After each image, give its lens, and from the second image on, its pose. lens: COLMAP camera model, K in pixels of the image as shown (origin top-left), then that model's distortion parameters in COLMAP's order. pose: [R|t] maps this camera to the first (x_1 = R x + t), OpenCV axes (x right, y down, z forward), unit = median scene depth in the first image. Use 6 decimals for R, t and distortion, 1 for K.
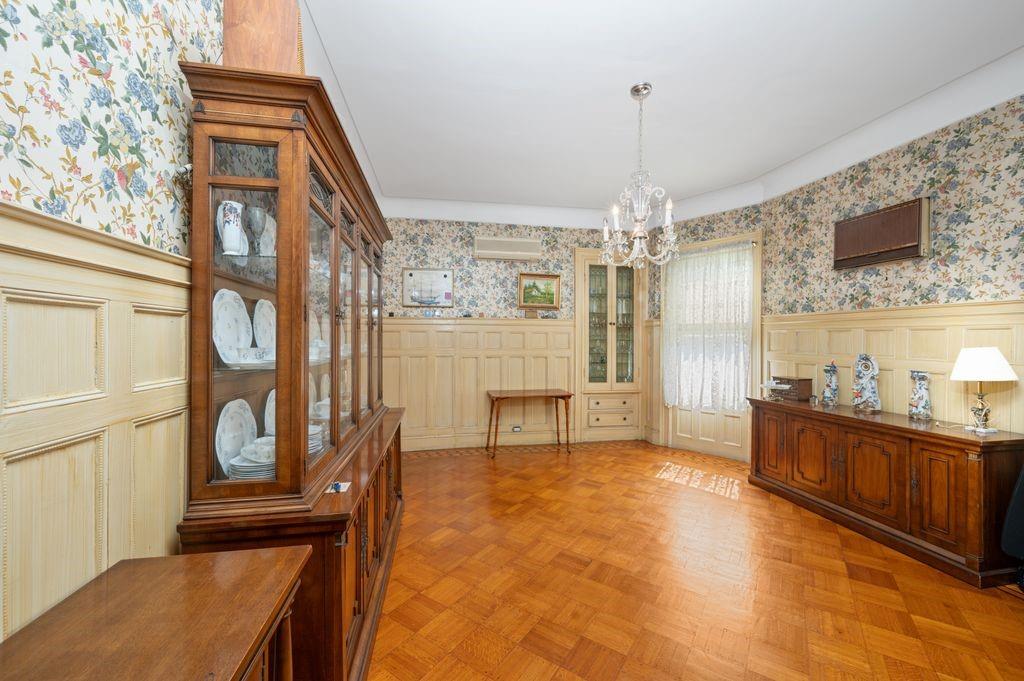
lens RADIAL K [[404.8, 0, 512.0], [0, 404.8, 340.1], [0, 0, 1]] dist [0.001464, 0.000006]
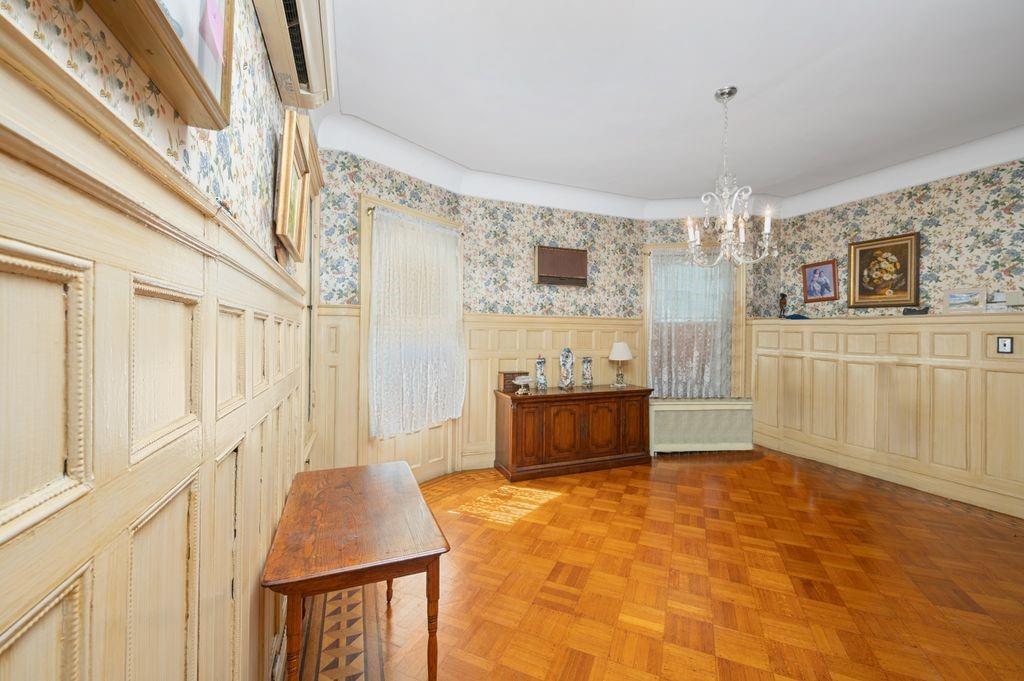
lens RADIAL K [[404.8, 0, 511.0], [0, 404.8, 333.5], [0, 0, 1]] dist [0.001464, 0.000006]
pose [[-0.196307, -0.000386, 0.980542, -0.447277], [-0.002335, 0.999997, -0.000074, -0.014257], [-0.980540, -0.002304, -0.196307, 1.381342]]
